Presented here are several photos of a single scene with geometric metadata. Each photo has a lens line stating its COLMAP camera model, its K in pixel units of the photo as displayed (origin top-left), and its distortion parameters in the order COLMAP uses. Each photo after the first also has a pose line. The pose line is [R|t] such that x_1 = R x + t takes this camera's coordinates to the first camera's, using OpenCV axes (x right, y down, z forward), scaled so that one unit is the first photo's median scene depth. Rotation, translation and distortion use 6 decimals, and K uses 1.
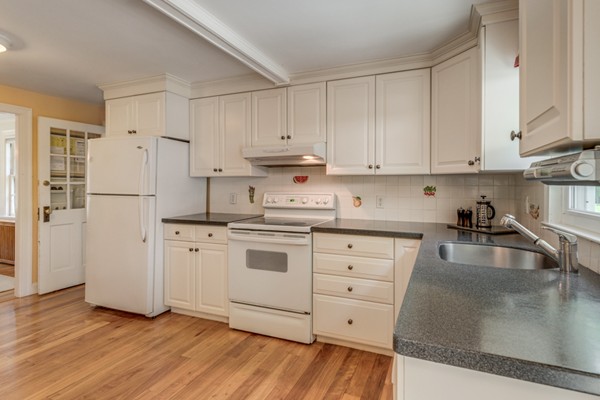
lens RADIAL K [[298.7, 0, 316.1], [0, 298.7, 187.7], [0, 0, 1]] dist [0.000950, 0.000002]
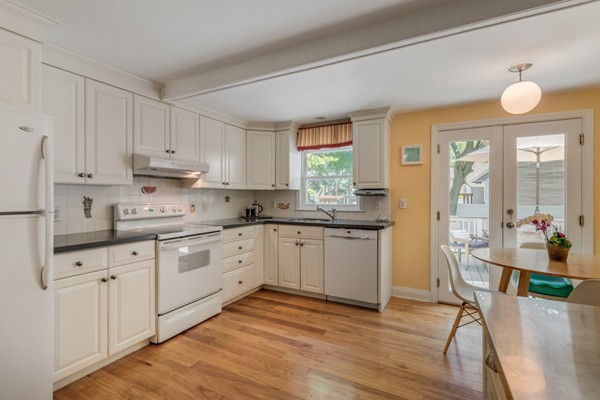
lens RADIAL K [[286.7, 0, 288.8], [0, 286.7, 197.4], [0, 0, 1]] dist [0.000145, -0.000282]
pose [[0.132502, -0.005994, 0.991165, -1.185692], [0.004544, 0.999975, 0.005440, -0.006252], [-0.991172, 0.003783, 0.132526, 0.478350]]
